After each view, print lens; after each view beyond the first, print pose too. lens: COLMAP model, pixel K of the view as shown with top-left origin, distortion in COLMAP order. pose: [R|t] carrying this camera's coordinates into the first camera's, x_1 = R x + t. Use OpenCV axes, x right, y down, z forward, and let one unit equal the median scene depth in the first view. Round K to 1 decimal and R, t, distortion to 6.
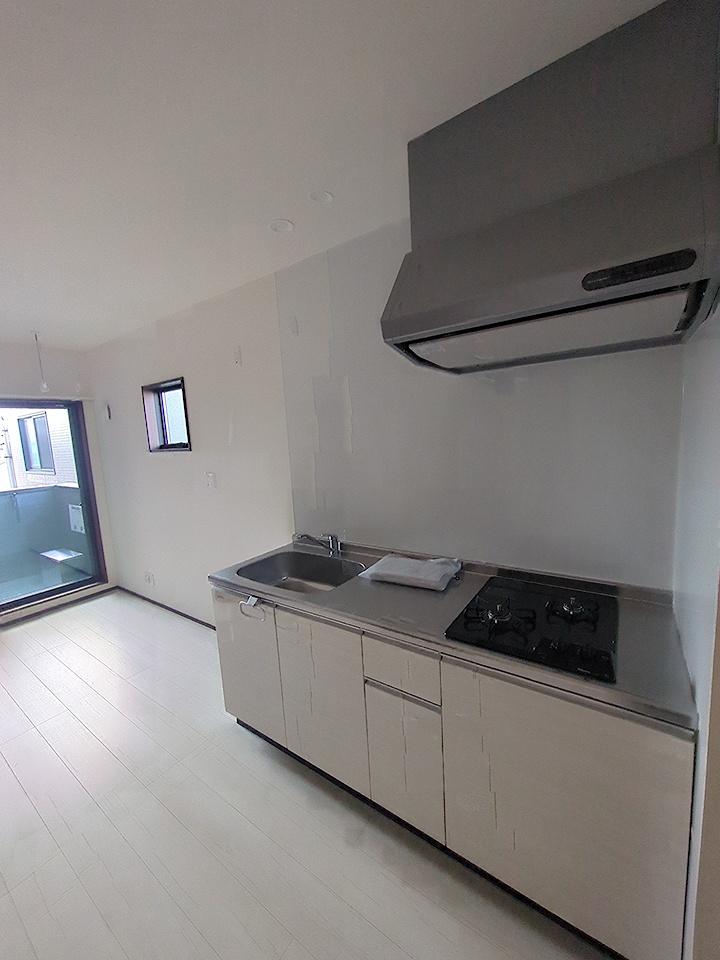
lens RADIAL K [[379.8, 0, 360.0], [0, 379.8, 480.0], [0, 0, 1]] dist [-0.001496, 0.000153]
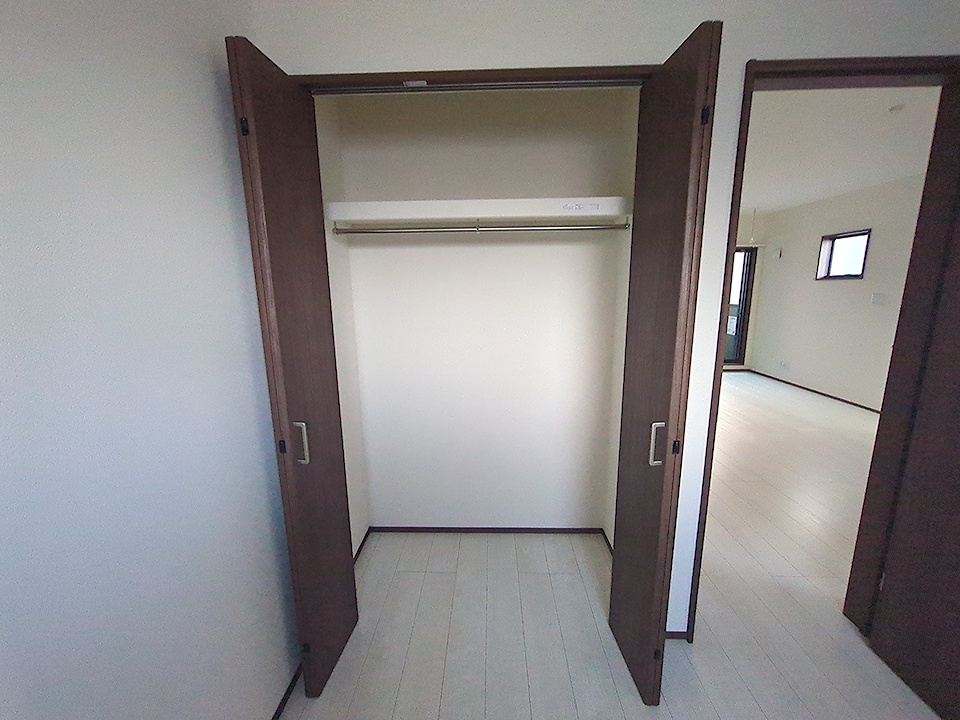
lens RADIAL K [[379.8, 0, 480.0], [0, 379.8, 360.0], [0, 0, 1]] dist [-0.001496, 0.000153]
pose [[0.556928, 0.201947, -0.805636, -0.018161], [-0.120681, 0.979372, 0.162072, 0.162794], [0.821747, 0.006963, 0.569811, -1.017553]]
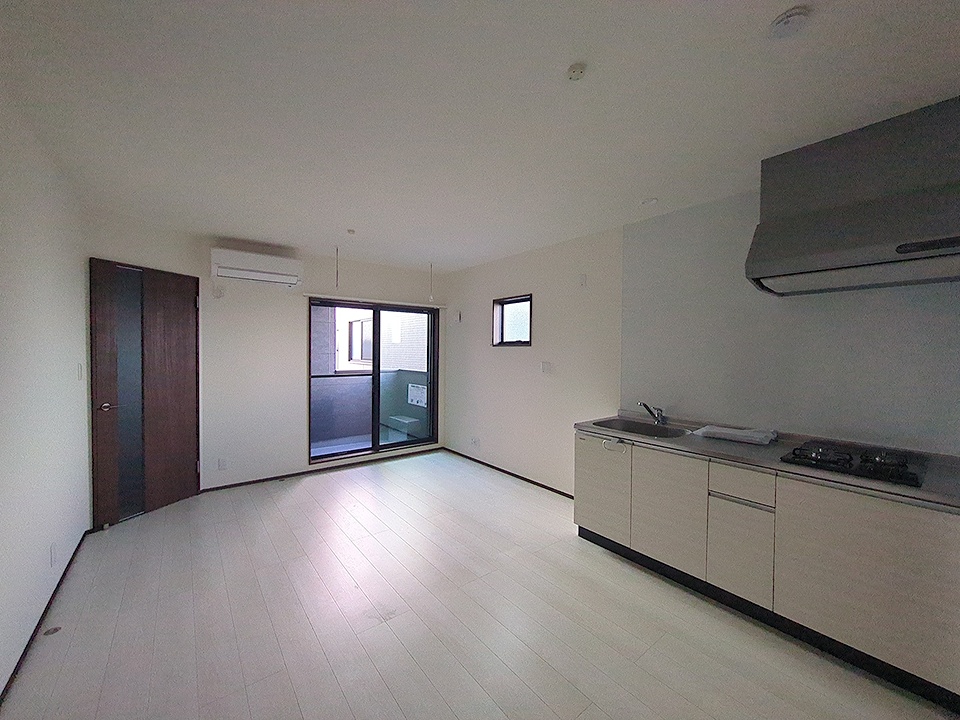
lens RADIAL K [[379.8, 0, 480.0], [0, 379.8, 360.0], [0, 0, 1]] dist [-0.001496, 0.000153]
pose [[0.958442, 0.072700, -0.275868, -0.225883], [-0.099687, 0.991375, -0.085082, 0.103221], [0.267303, 0.109047, 0.957423, -0.350759]]
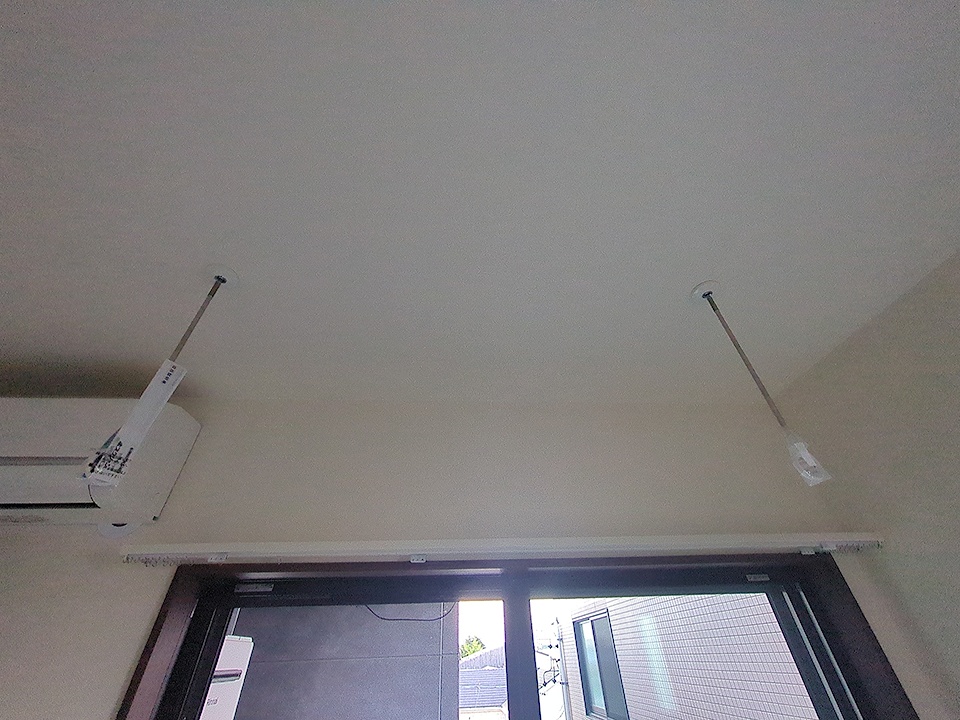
lens RADIAL K [[379.8, 0, 480.0], [0, 379.8, 360.0], [0, 0, 1]] dist [-0.001496, 0.000153]
pose [[0.618327, -0.454021, -0.641512, -0.801016], [-0.105914, 0.760670, -0.640440, -0.145092], [0.778752, 0.463946, 0.422255, 0.793247]]
